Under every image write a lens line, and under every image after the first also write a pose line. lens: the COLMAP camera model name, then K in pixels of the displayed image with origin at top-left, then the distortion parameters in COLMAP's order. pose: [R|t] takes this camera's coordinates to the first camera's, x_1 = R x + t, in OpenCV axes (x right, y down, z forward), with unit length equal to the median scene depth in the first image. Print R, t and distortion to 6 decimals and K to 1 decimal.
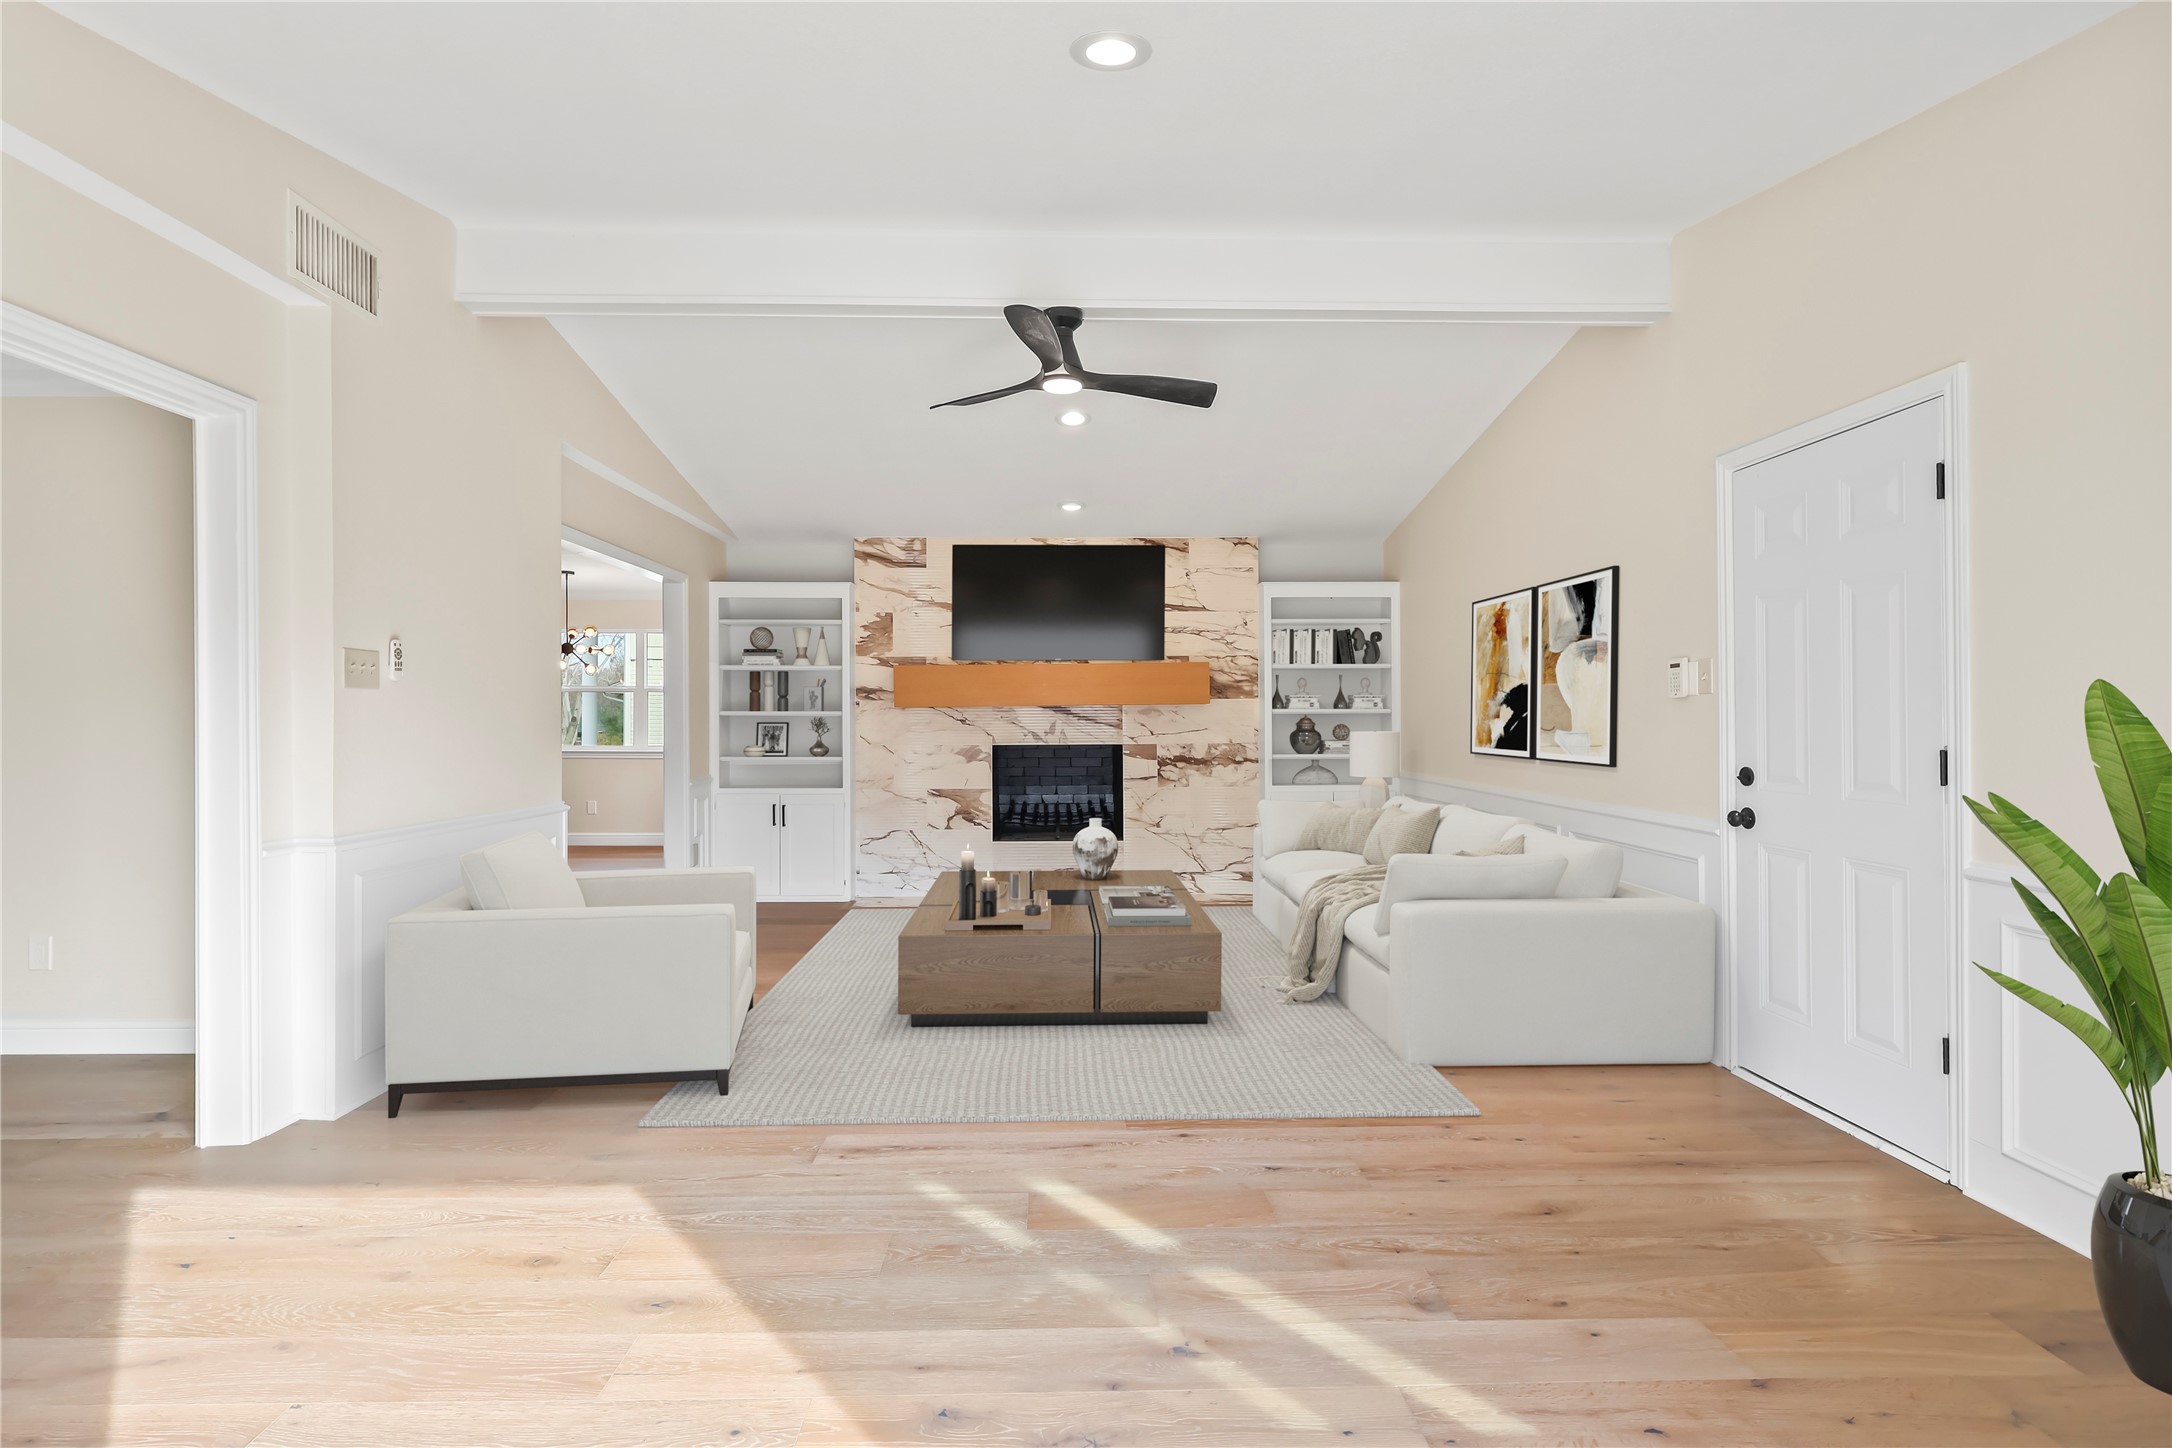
lens RADIAL K [[1013.2, 0, 1045.3], [0, 1013.2, 721.9], [0, 0, 1]] dist [-0.005221, -0.001846]
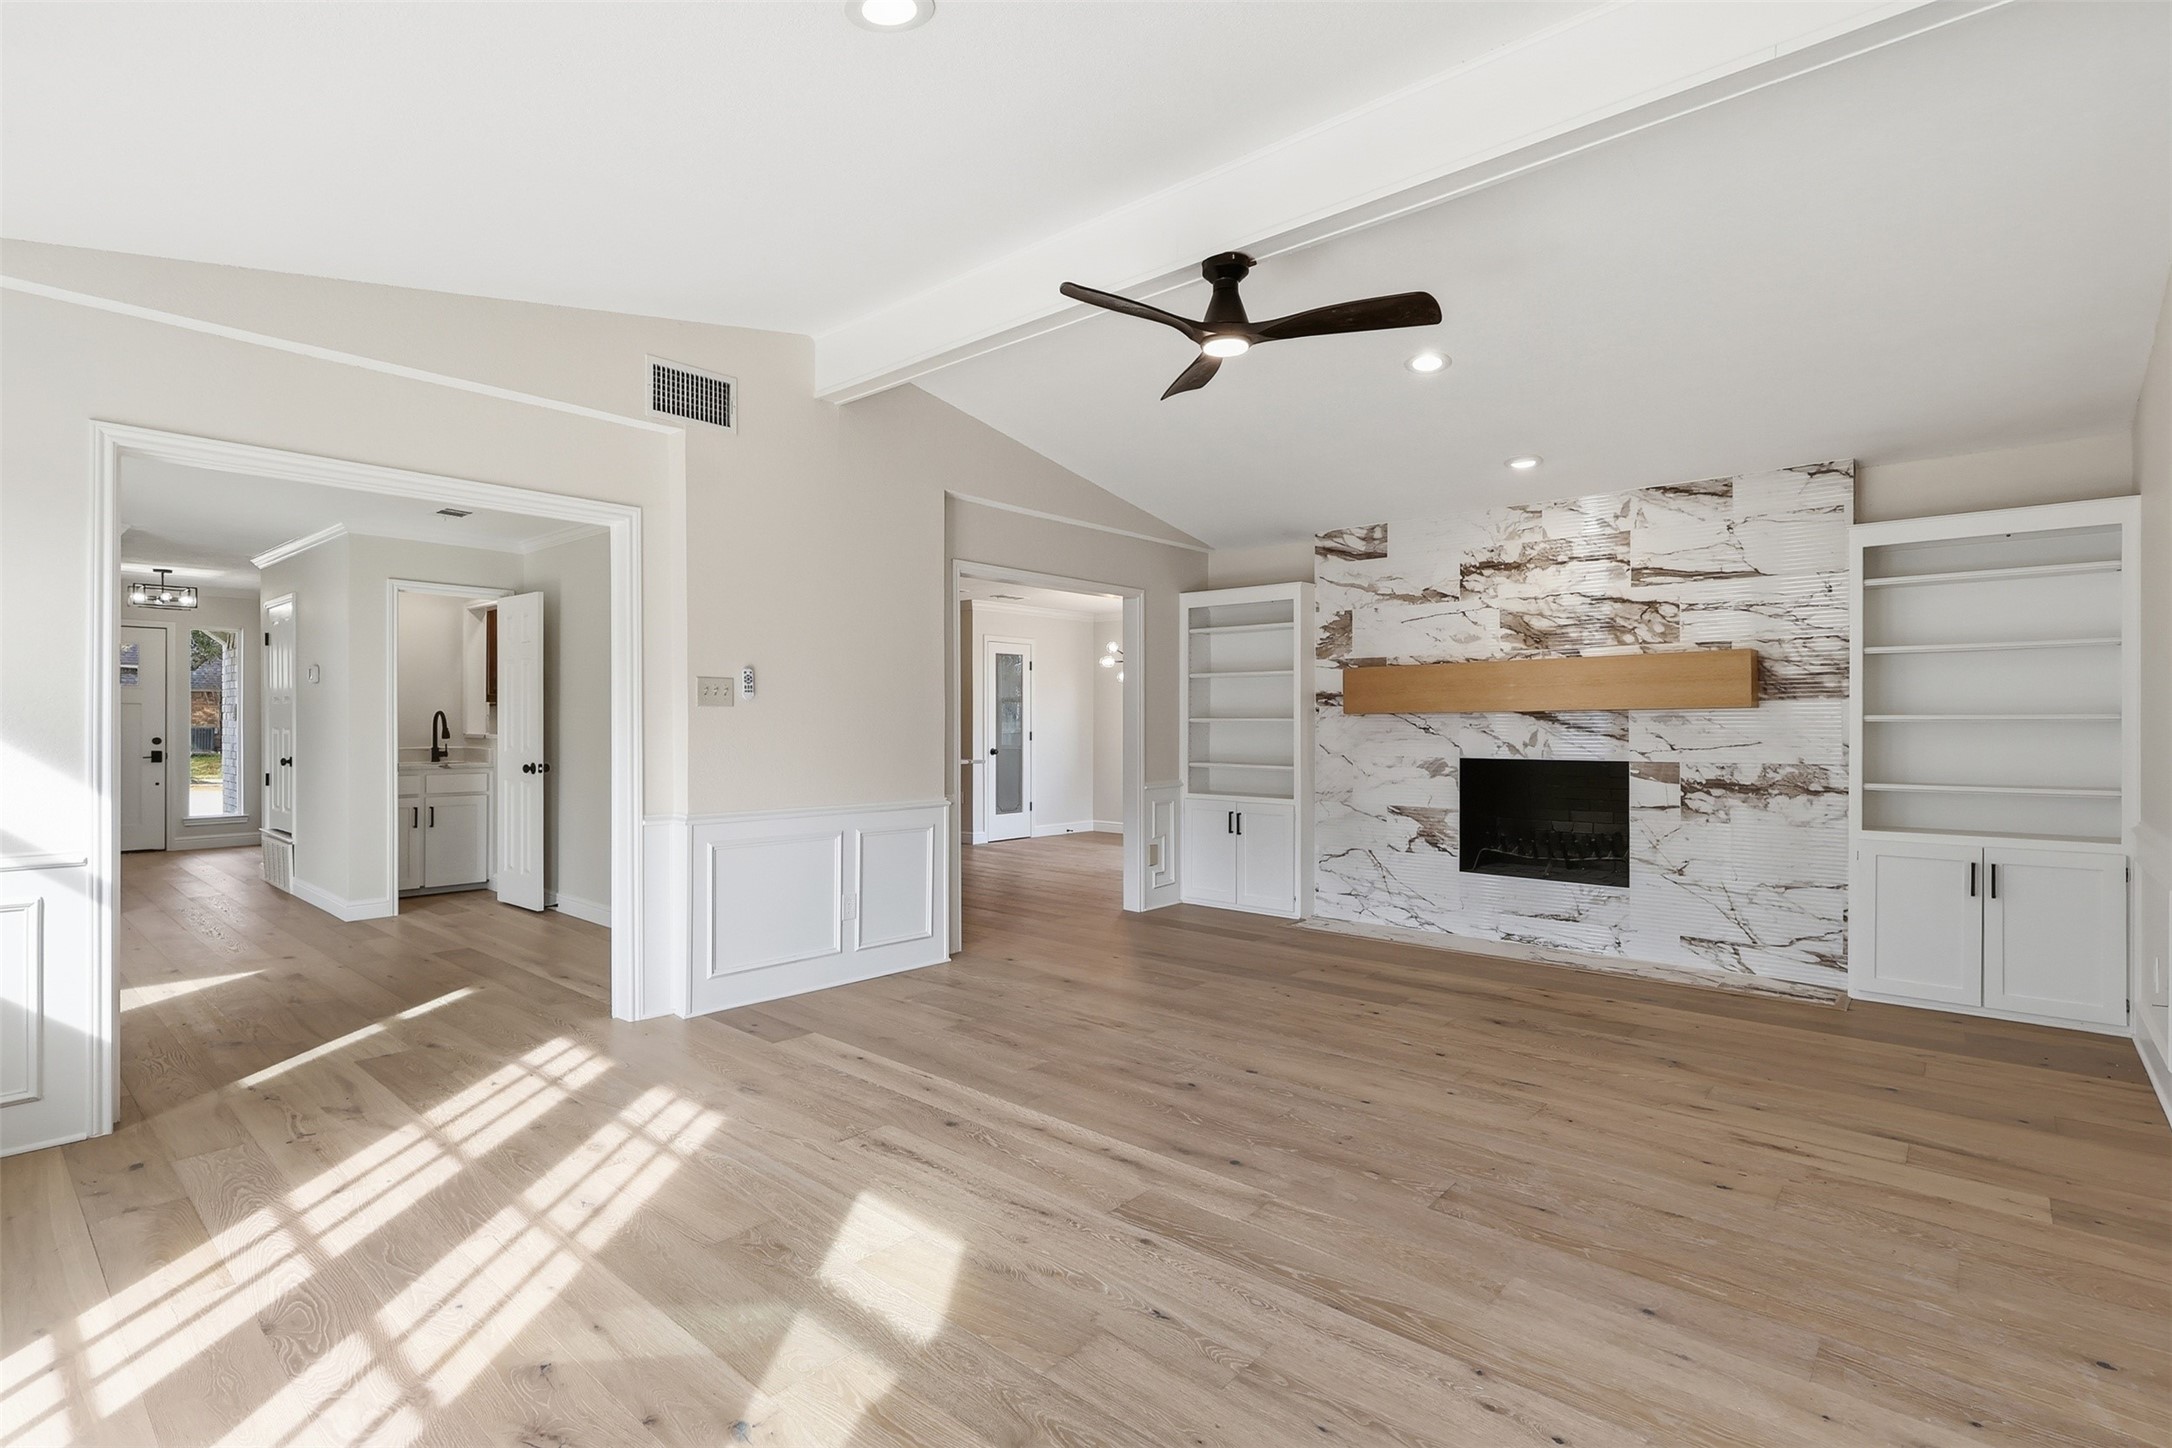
lens RADIAL K [[1013.2, 0, 1055.7], [0, 1013.2, 728.6], [0, 0, 1]] dist [-0.005221, -0.001846]
pose [[0.733577, 0.006417, -0.679576, 0.277234], [-0.002872, 0.999976, 0.006343, -0.006276], [0.679600, -0.002702, 0.733578, 0.149757]]
